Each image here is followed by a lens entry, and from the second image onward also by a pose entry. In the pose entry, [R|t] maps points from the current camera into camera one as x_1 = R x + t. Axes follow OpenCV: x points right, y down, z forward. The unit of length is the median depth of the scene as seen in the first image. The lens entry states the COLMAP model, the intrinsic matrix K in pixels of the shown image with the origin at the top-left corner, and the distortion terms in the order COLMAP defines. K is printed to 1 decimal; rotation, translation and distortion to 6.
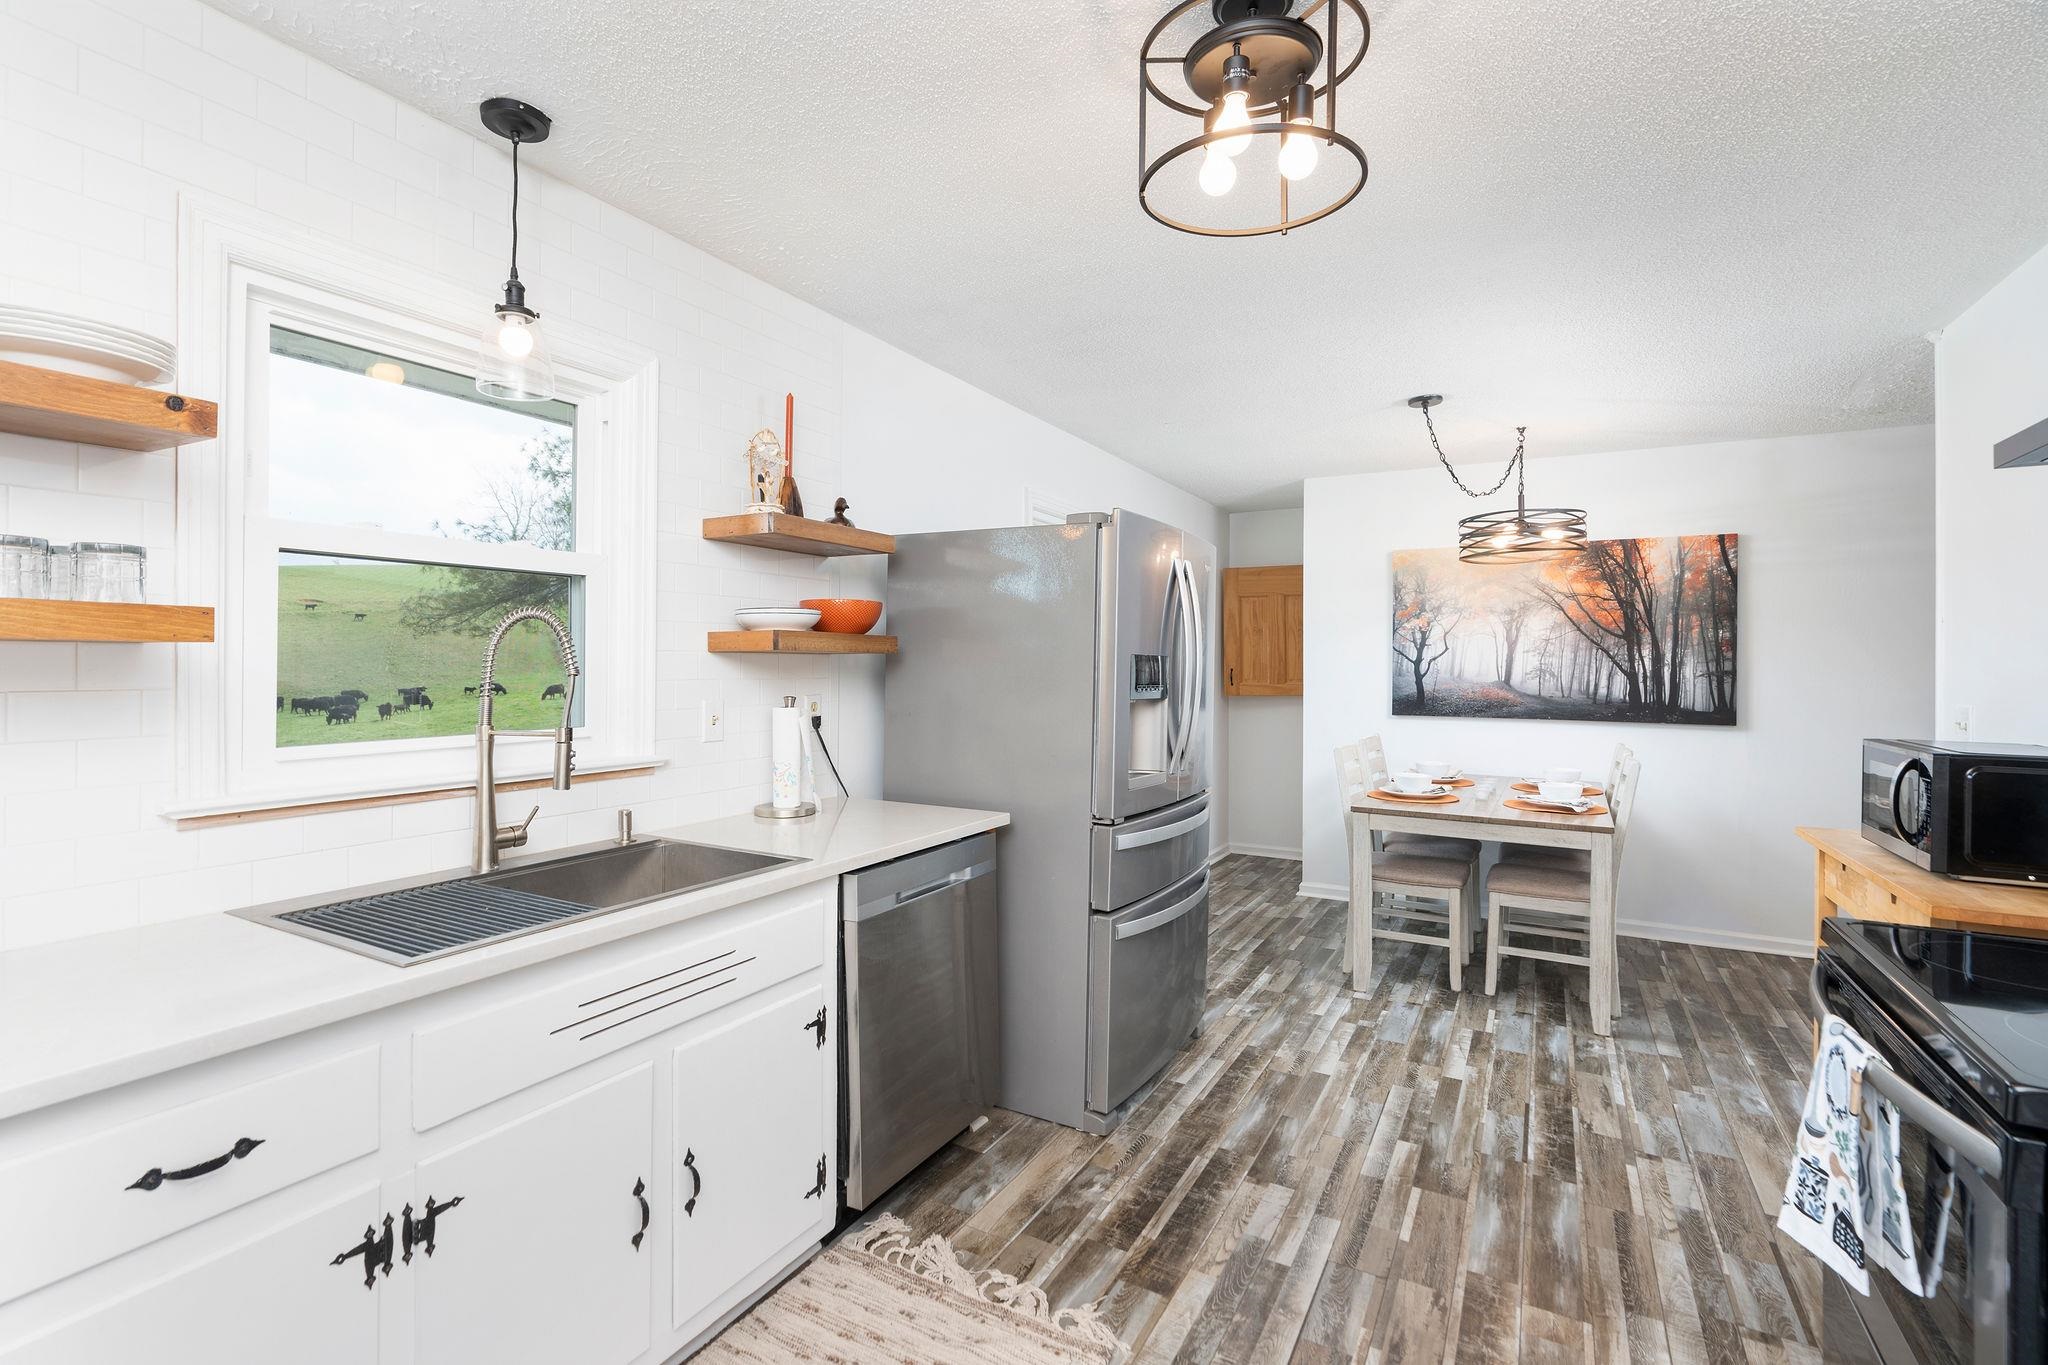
lens RADIAL K [[934.0, 0, 986.9], [0, 934.0, 663.8], [0, 0, 1]] dist [0.000793, -0.000077]
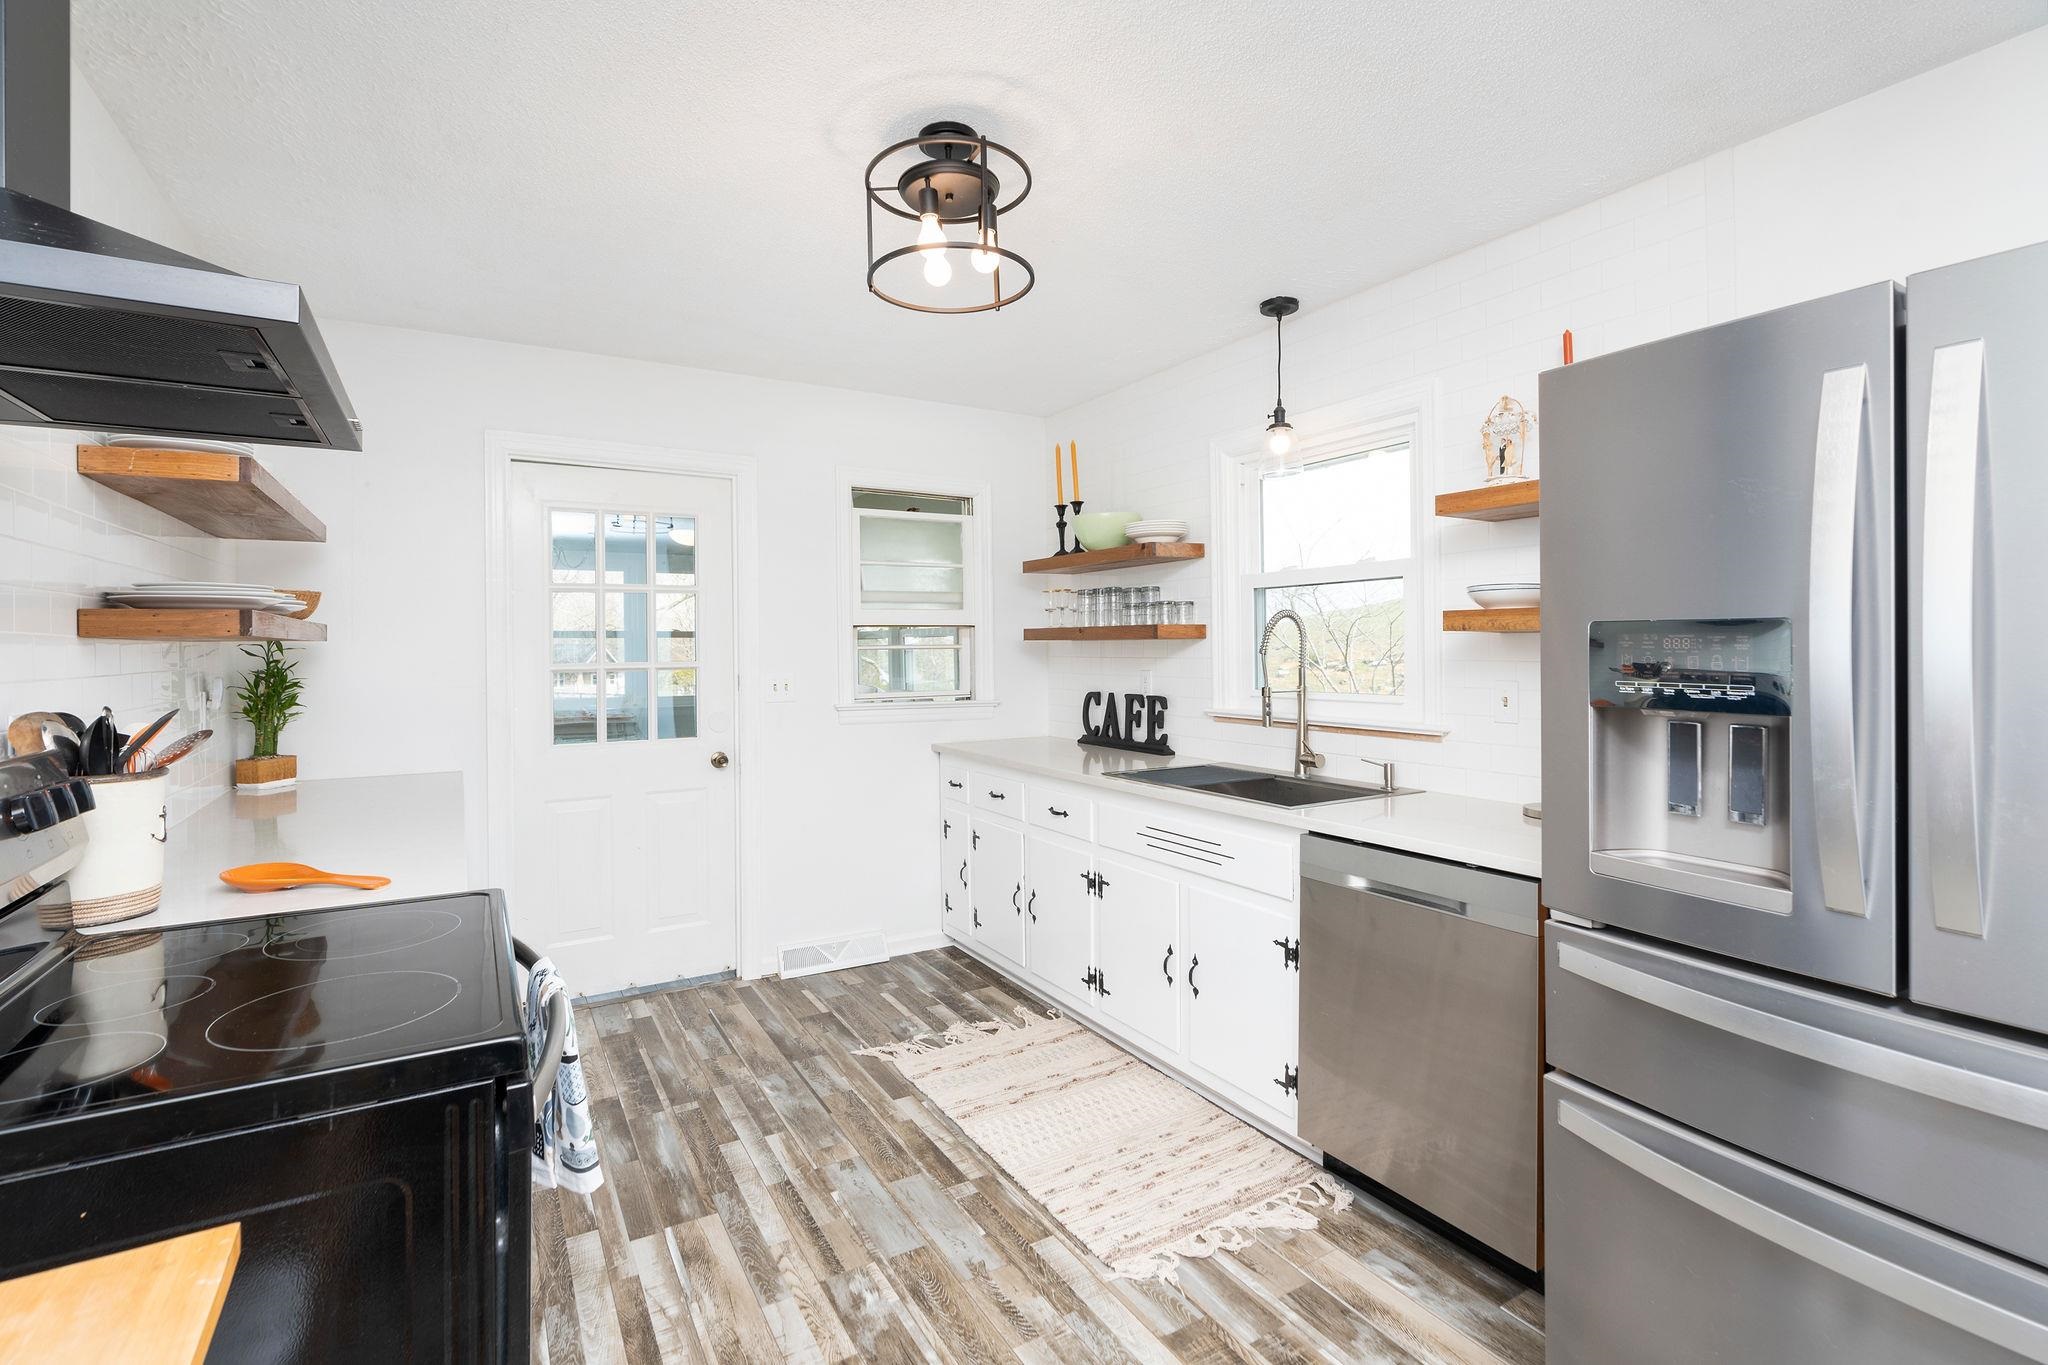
lens RADIAL K [[951.8, 0, 1028.1], [0, 951.8, 643.2], [0, 0, 1]] dist [0.001626, -0.000060]
pose [[-0.471746, -0.012749, -0.881642, 1.080421], [-0.001347, 0.999905, -0.013738, 0.017106], [0.881733, -0.005293, -0.471718, 1.327550]]
